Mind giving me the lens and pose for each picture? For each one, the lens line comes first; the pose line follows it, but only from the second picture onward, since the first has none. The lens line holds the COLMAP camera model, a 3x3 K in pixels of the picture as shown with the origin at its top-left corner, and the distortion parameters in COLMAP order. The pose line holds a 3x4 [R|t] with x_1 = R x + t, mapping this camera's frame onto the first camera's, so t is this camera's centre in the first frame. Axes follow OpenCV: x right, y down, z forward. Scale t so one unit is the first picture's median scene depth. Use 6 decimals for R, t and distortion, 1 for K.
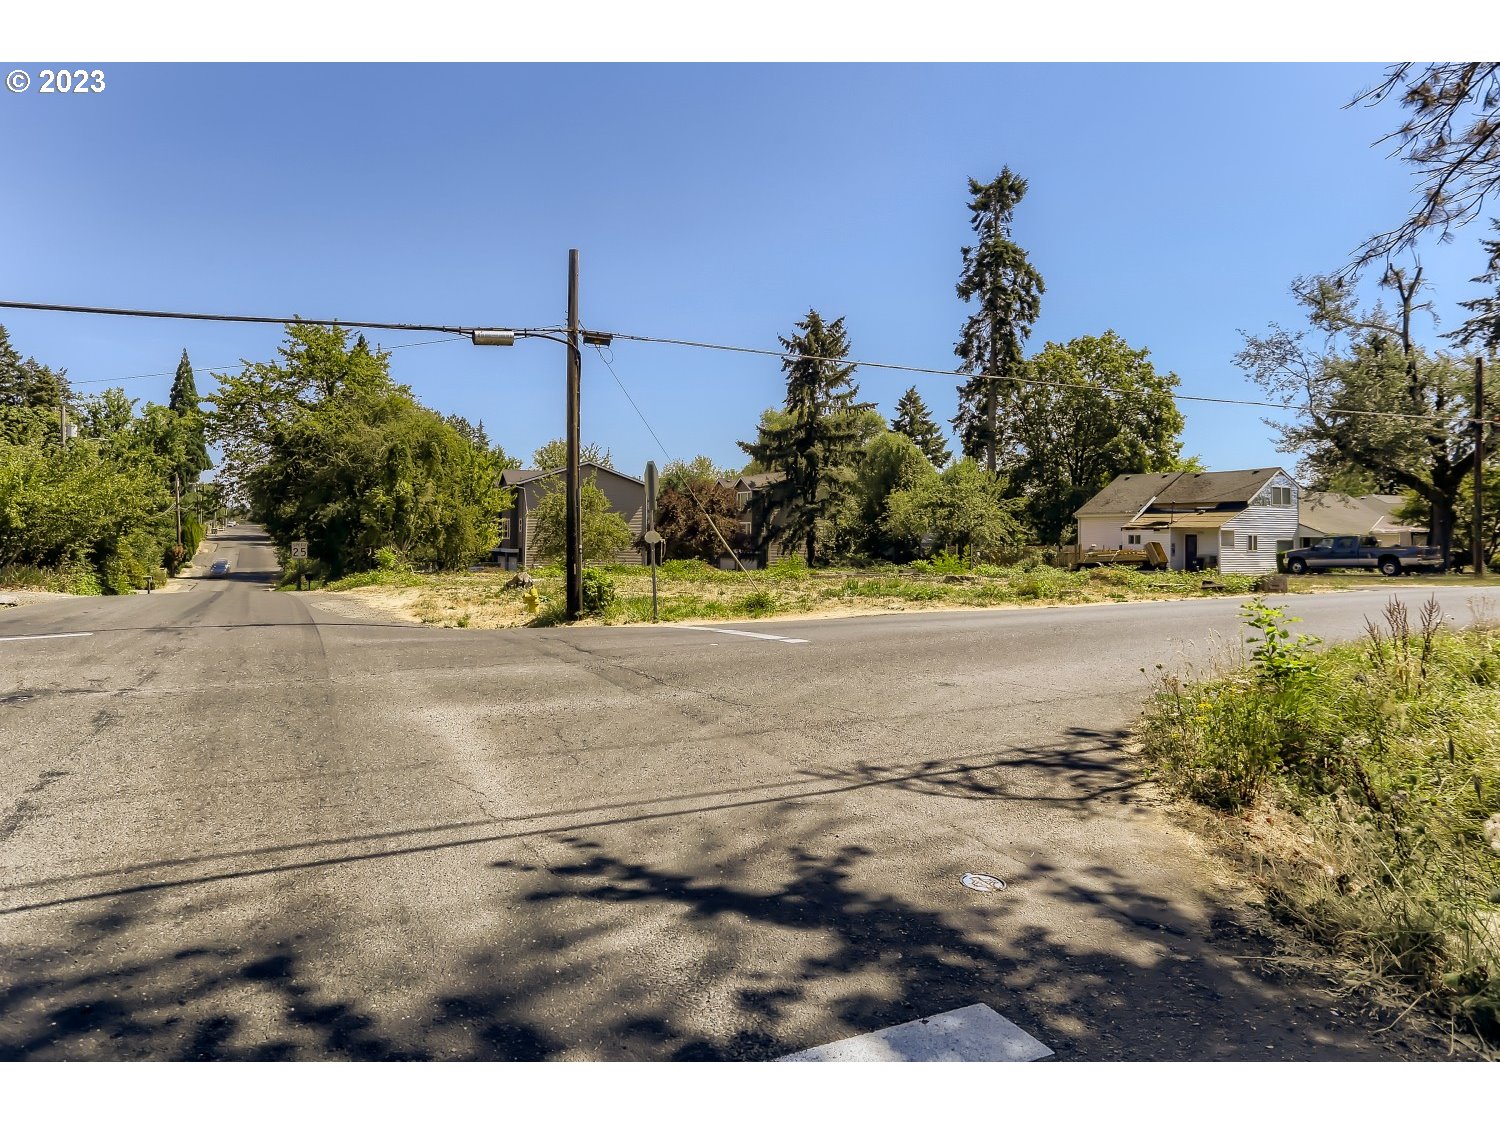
lens RADIAL K [[908.2, 0, 712.7], [0, 908.2, 523.1], [0, 0, 1]] dist [-0.001930, -0.003136]
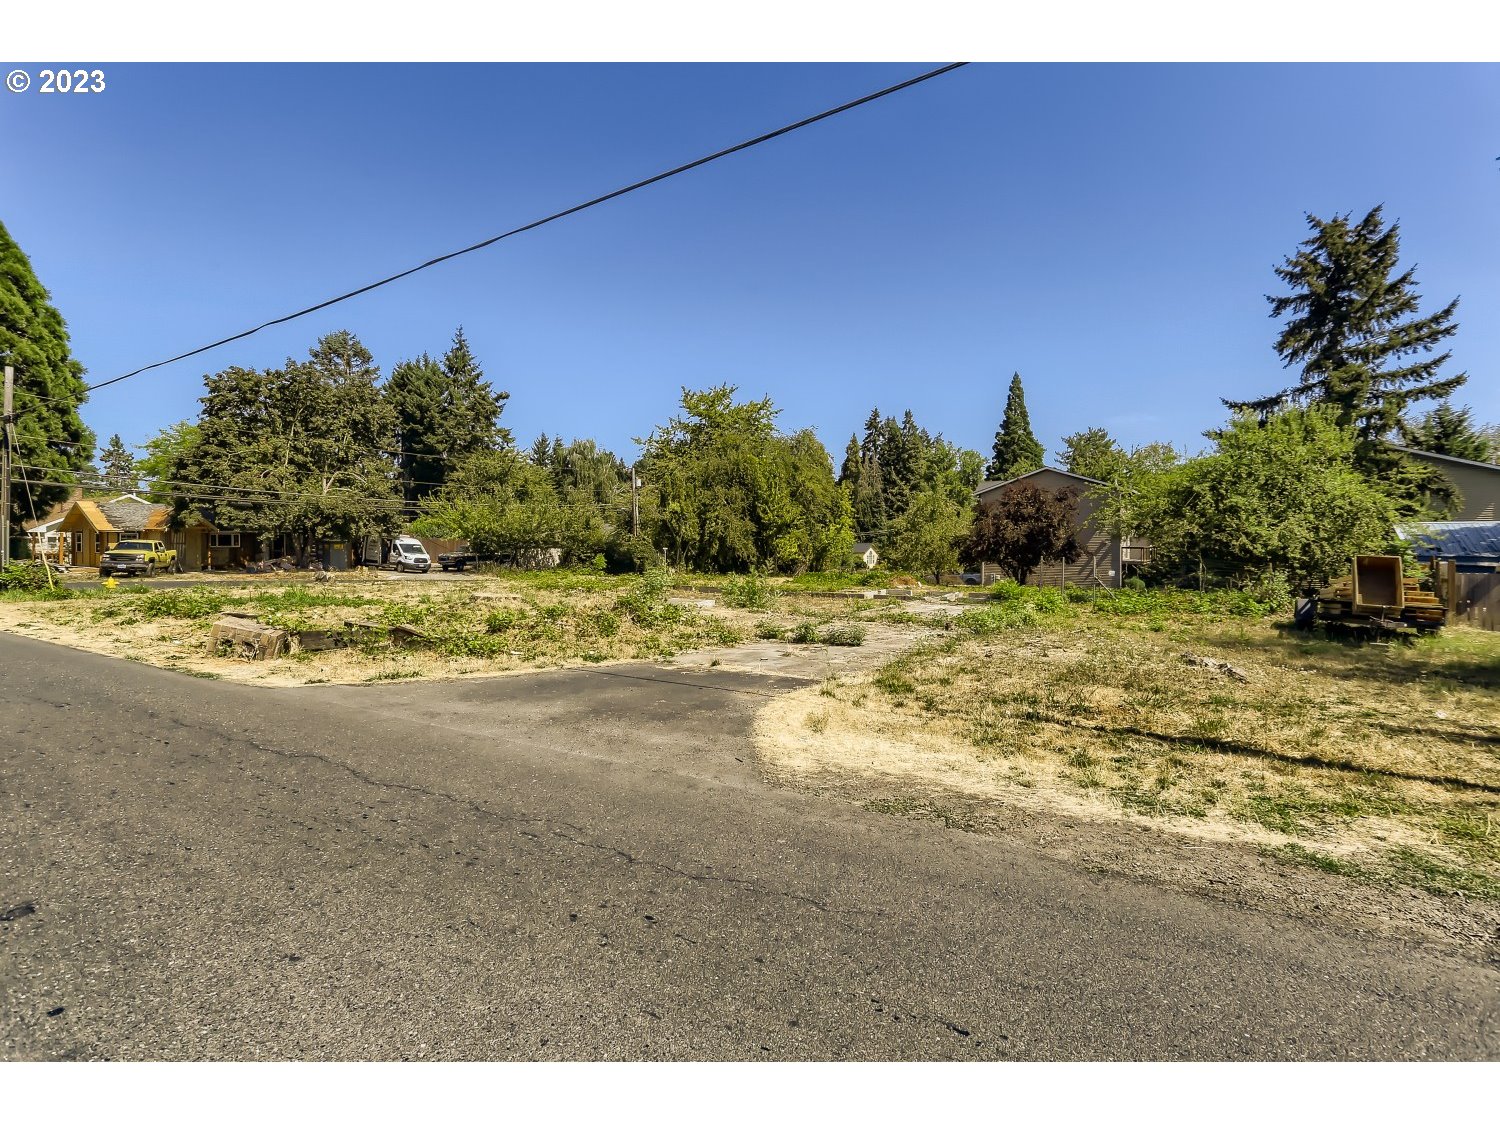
lens RADIAL K [[721.4, 0, 752.9], [0, 721.4, 561.8], [0, 0, 1]] dist [-0.023938, 0.012725]
pose [[0.506330, 0.014965, -0.862210, 0.416174], [0.016798, 0.999489, 0.027212, 0.007369], [0.862176, -0.028262, 0.505820, 0.398927]]
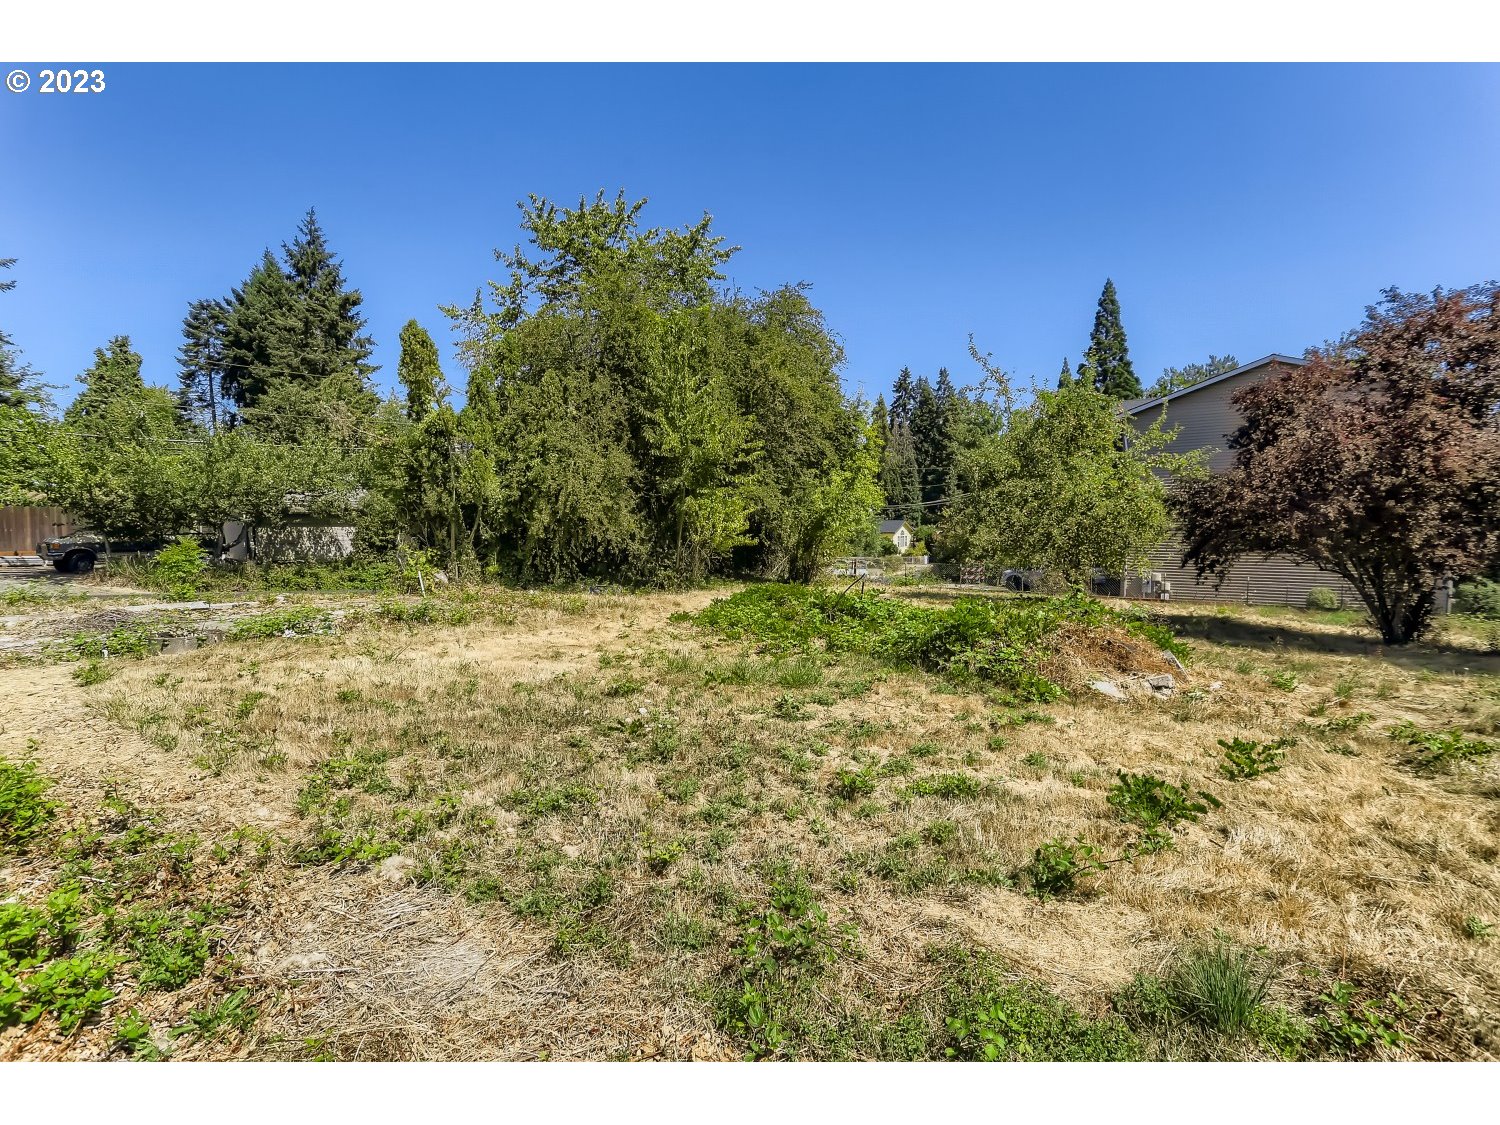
lens RADIAL K [[721.4, 0, 758.1], [0, 721.4, 567.5], [0, 0, 1]] dist [-0.023938, 0.012725]
pose [[0.481479, 0.042341, -0.875434, 0.074881], [0.022470, 0.997908, 0.060623, 0.015919], [0.876169, -0.048860, 0.479521, 0.667832]]
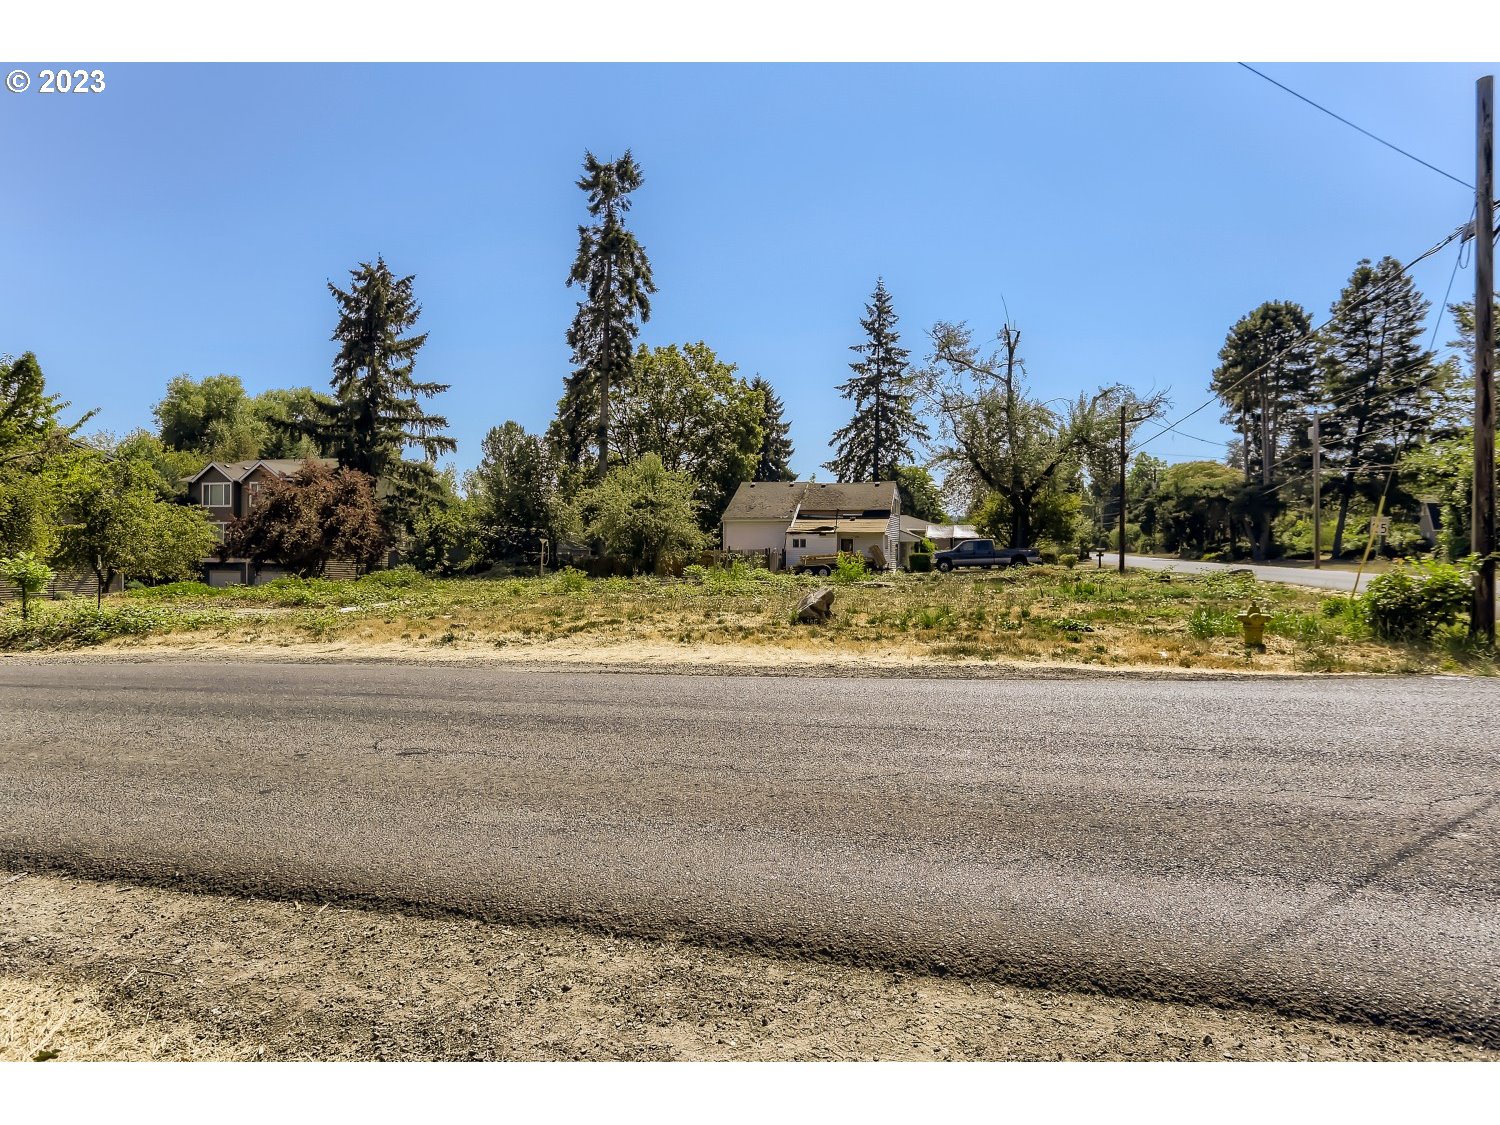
lens RADIAL K [[876.7, 0, 730.9], [0, 876.7, 561.4], [0, 0, 1]] dist [-0.011349, 0.018209]
pose [[0.713586, -0.015740, 0.700390, -0.243552], [-0.009386, 0.999443, 0.032023, 0.005610], [-0.700504, -0.029425, 0.713041, 0.254640]]
